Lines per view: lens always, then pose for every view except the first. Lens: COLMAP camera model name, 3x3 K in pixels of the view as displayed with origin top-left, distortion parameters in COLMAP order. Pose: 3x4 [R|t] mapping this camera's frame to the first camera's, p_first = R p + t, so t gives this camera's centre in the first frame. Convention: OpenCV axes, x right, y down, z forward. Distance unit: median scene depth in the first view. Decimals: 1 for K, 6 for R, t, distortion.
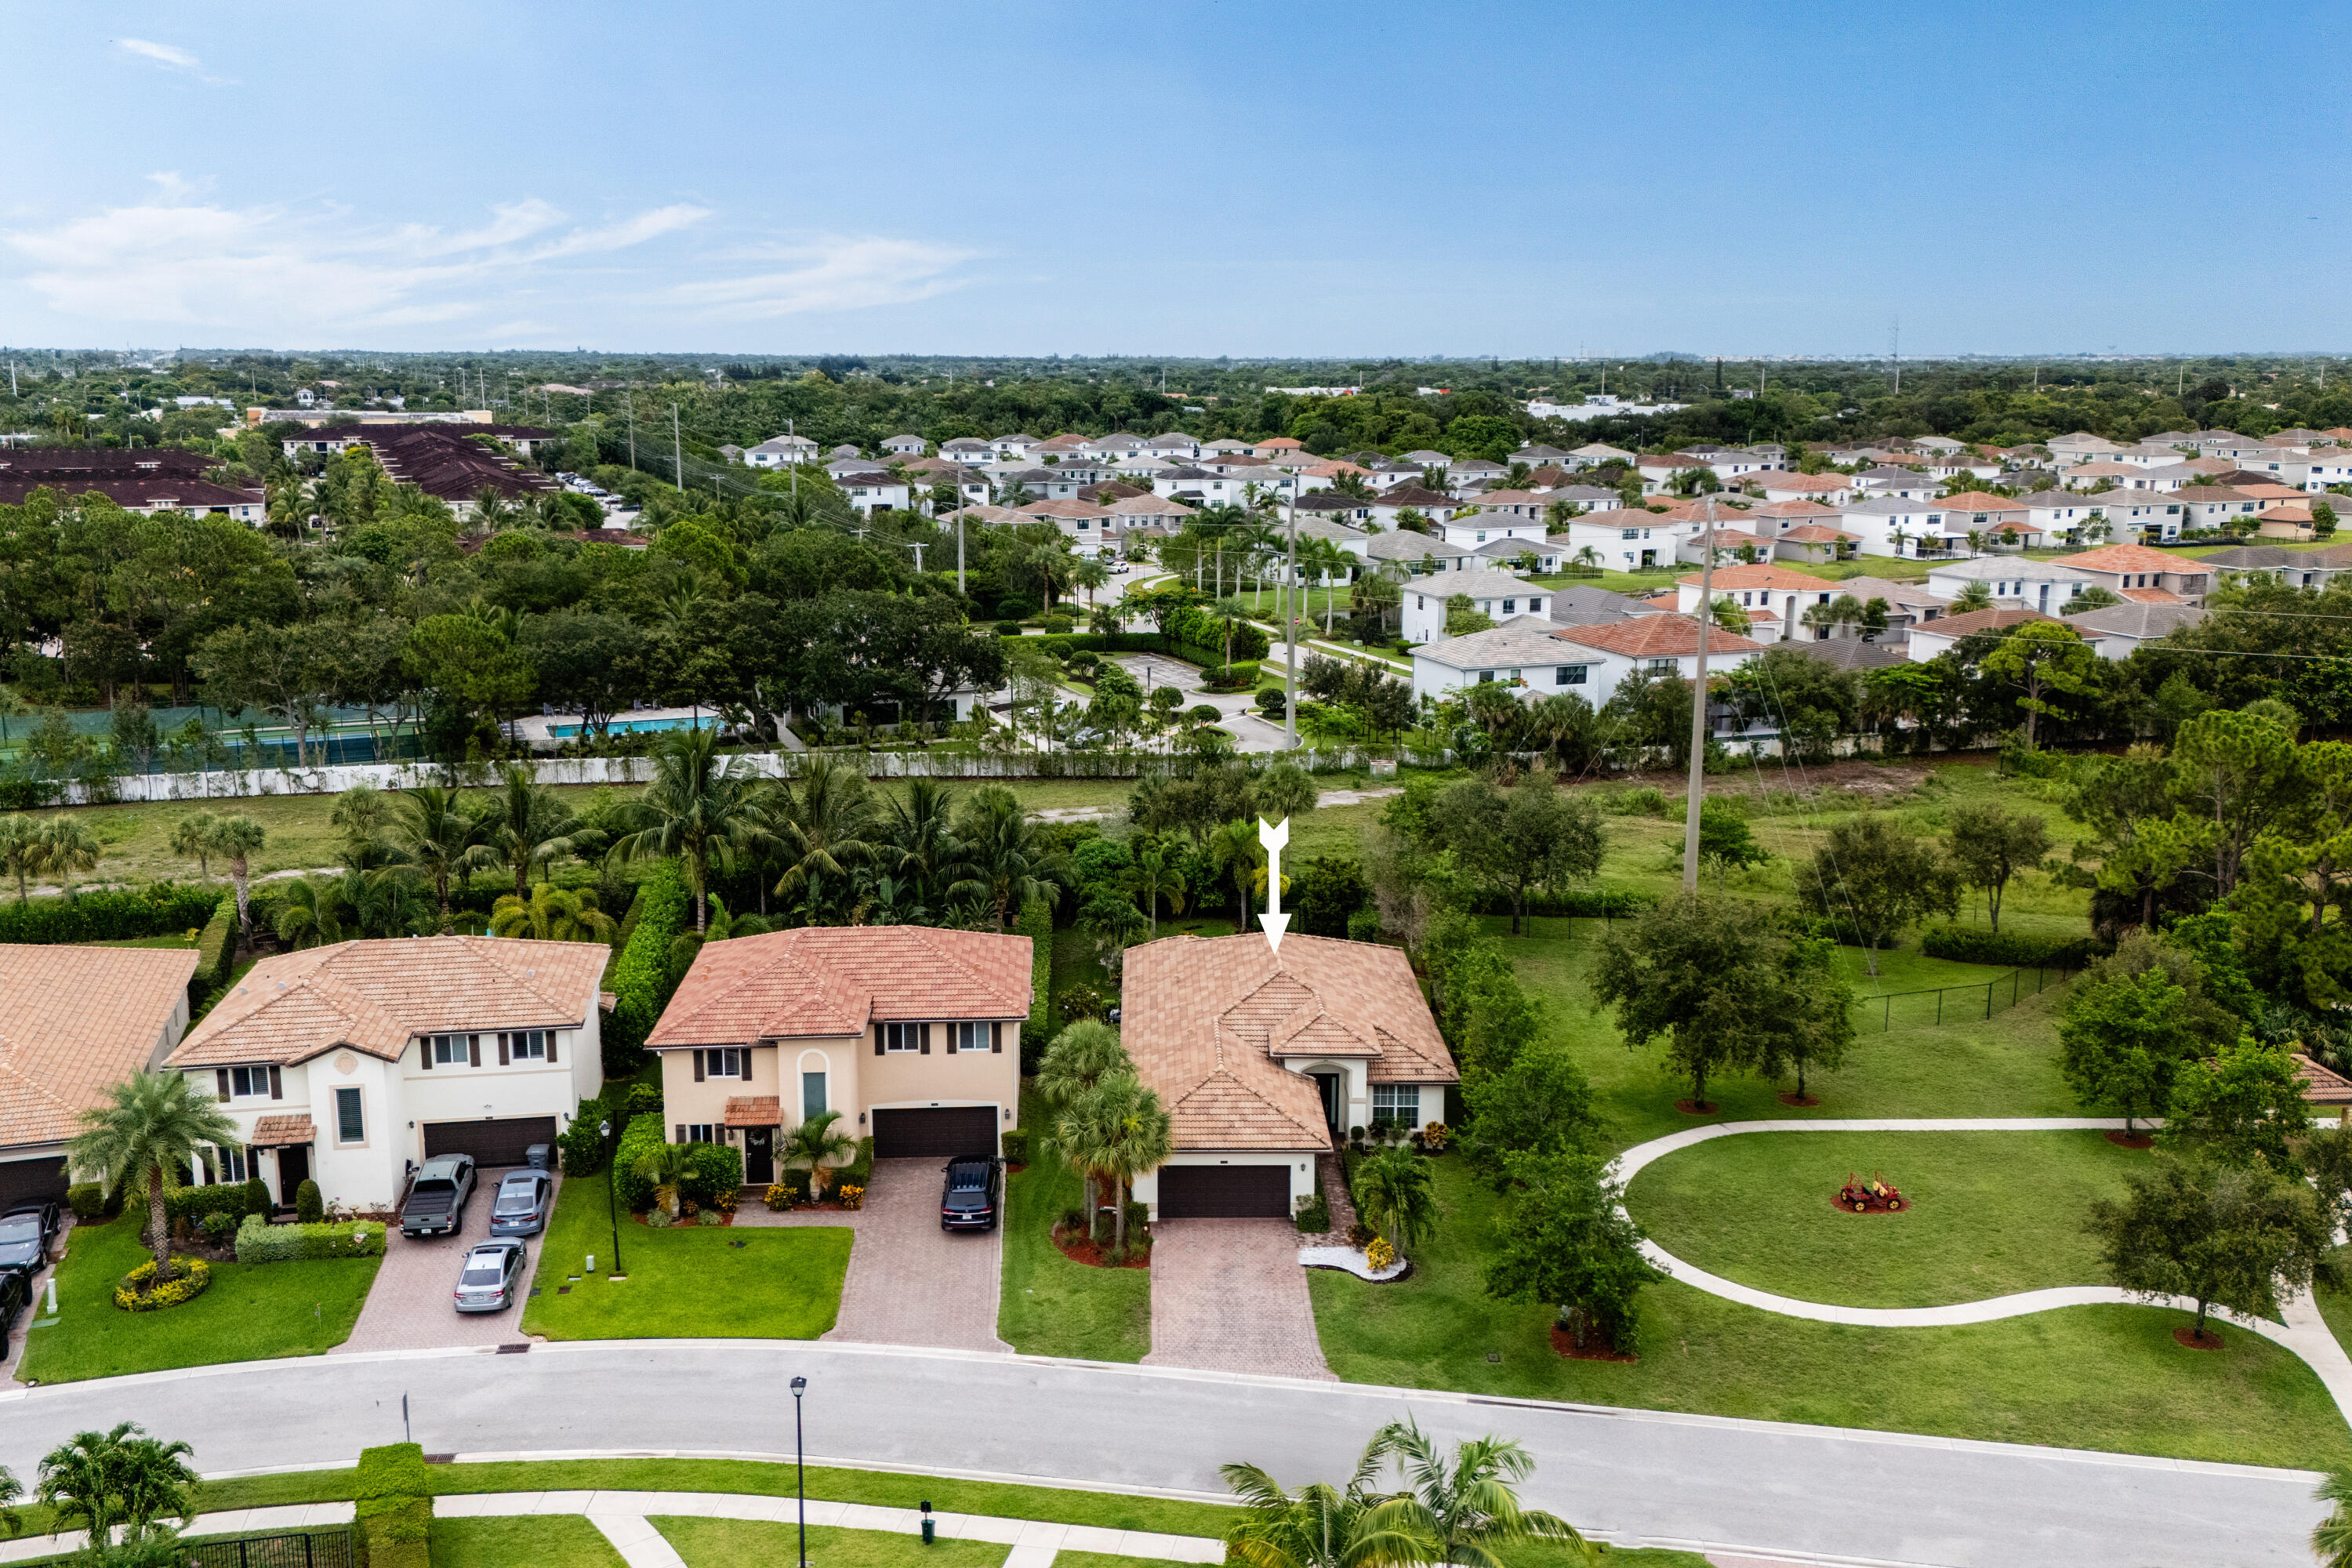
lens RADIAL K [[2064.6, 0, 1176.0], [0, 2064.6, 784.0], [0, 0, 1]] dist [0.101136, -0.104562]
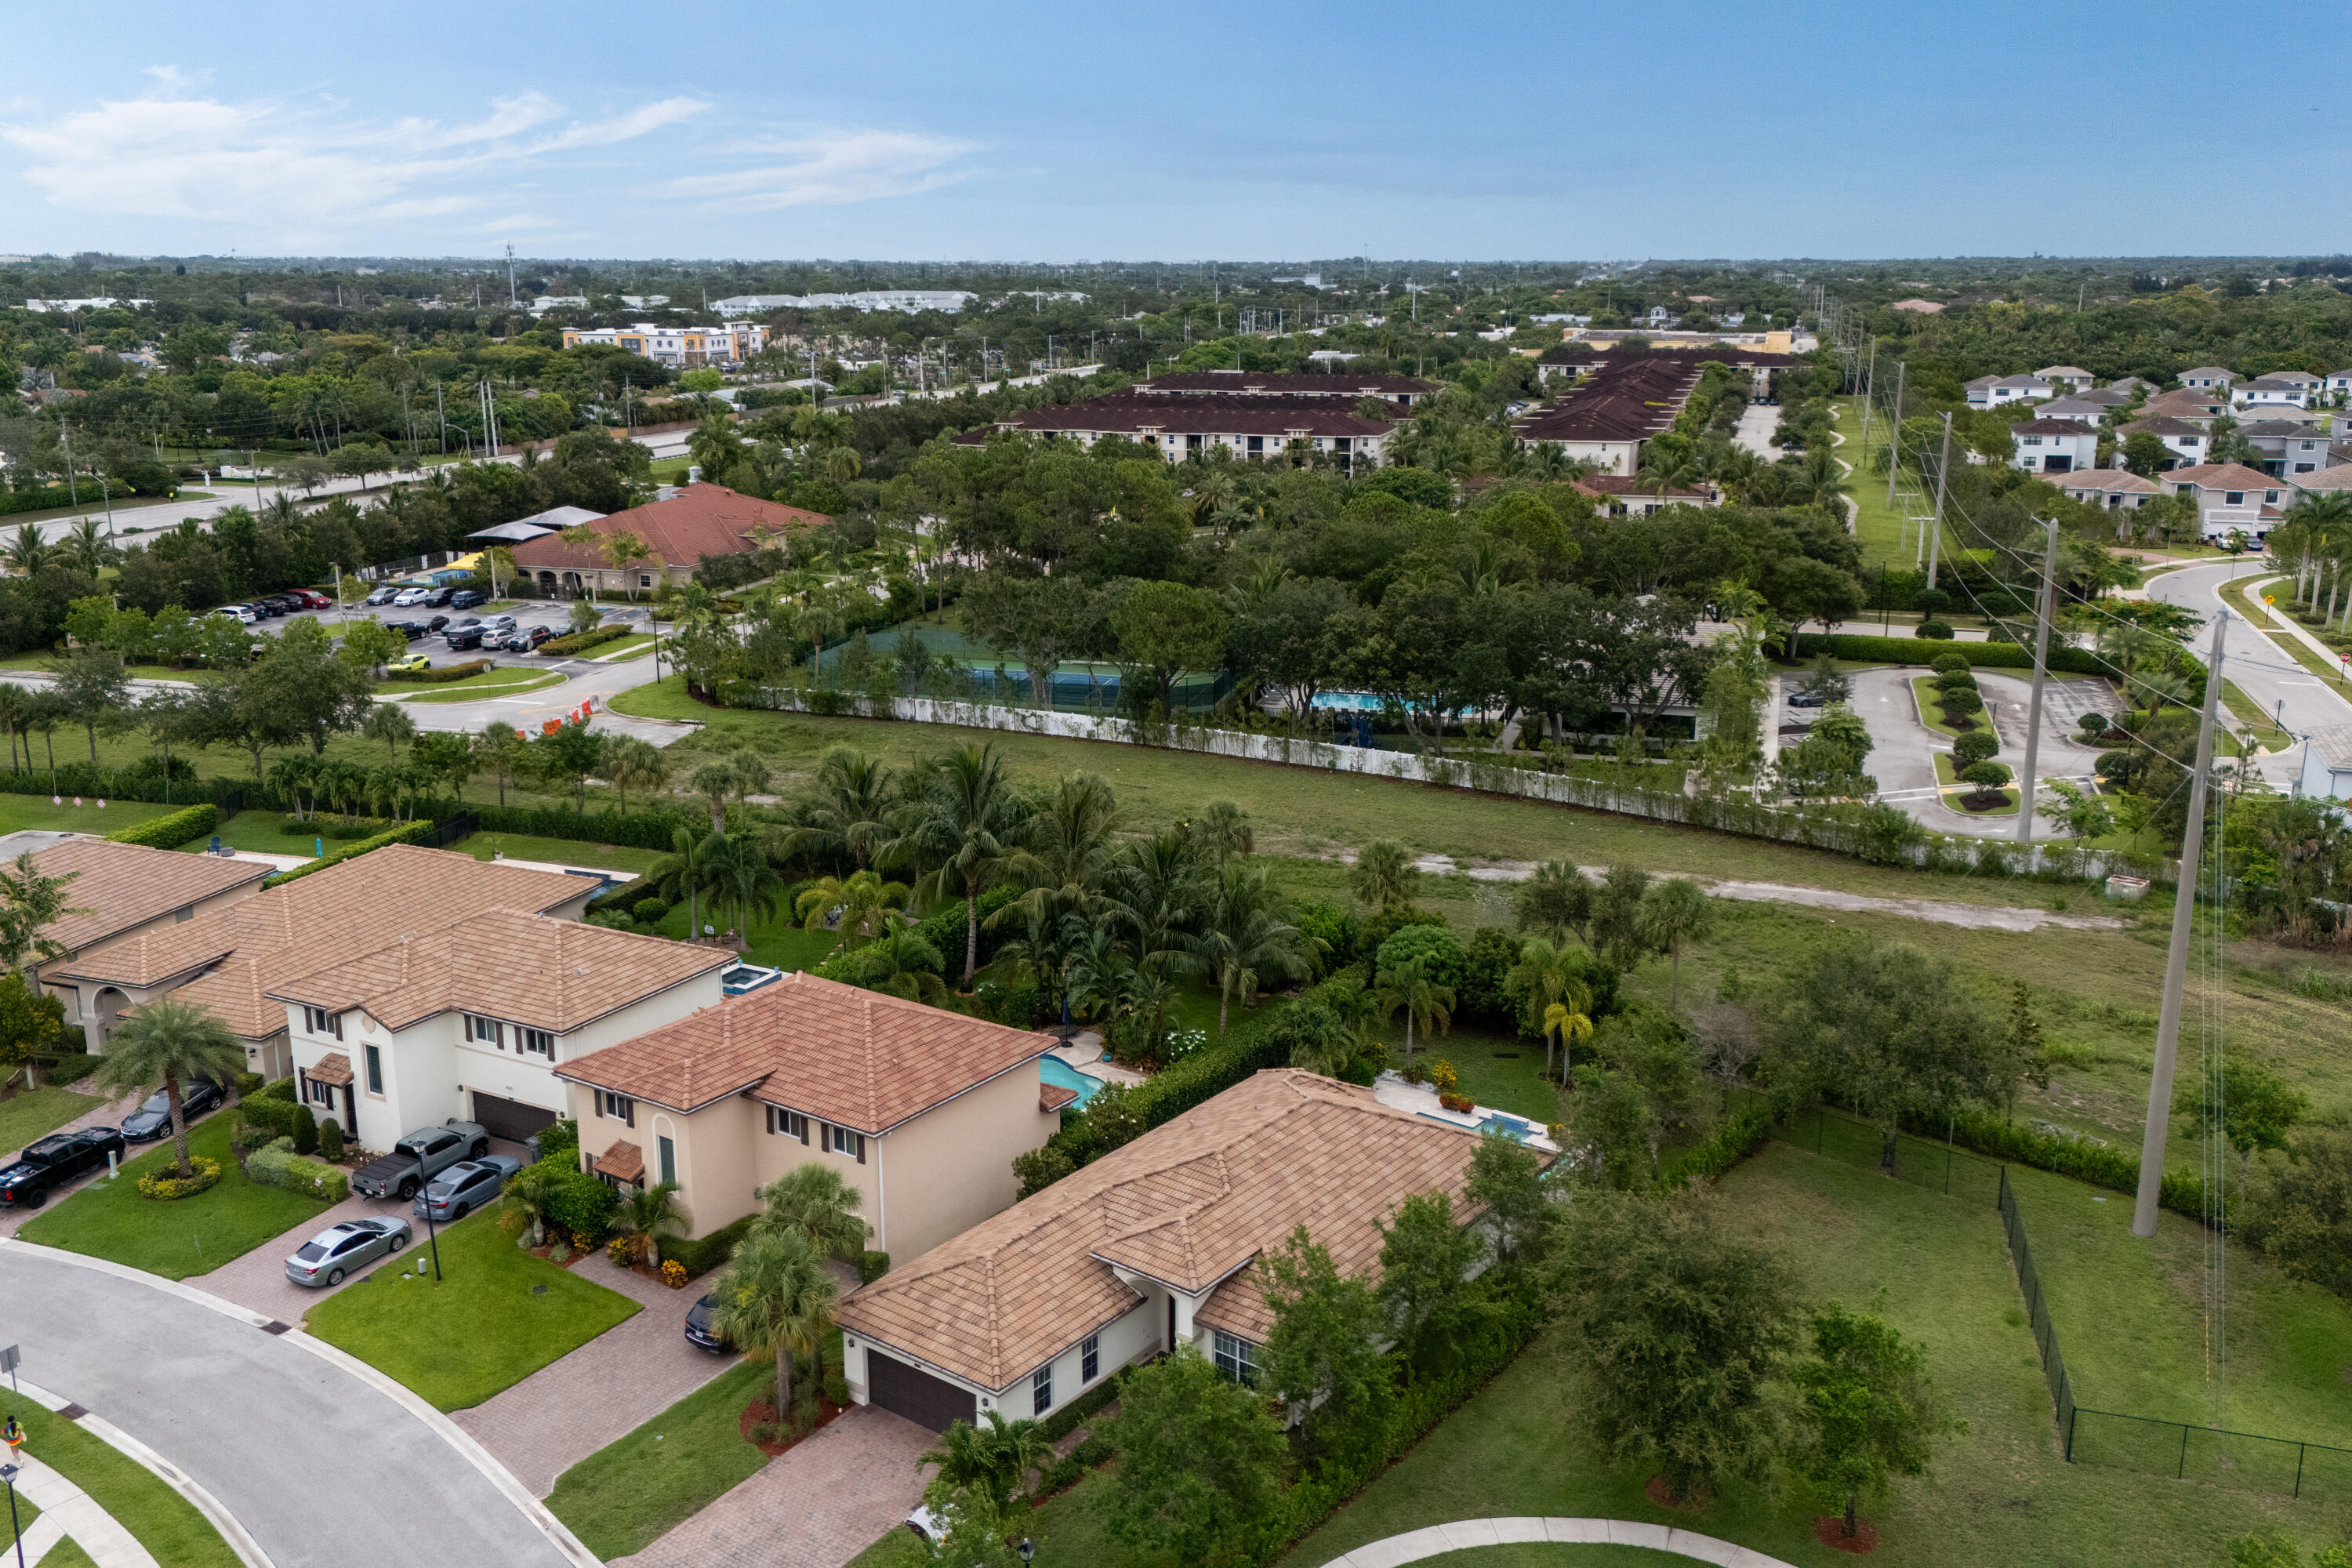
lens RADIAL K [[2064.6, 0, 1176.0], [0, 2064.6, 784.0], [0, 0, 1]] dist [0.101136, -0.104562]
pose [[0.783297, 0.150291, -0.603207, 0.306705], [-0.123996, 0.988610, 0.085300, -0.072546], [0.609156, 0.007980, 0.793010, 0.203717]]
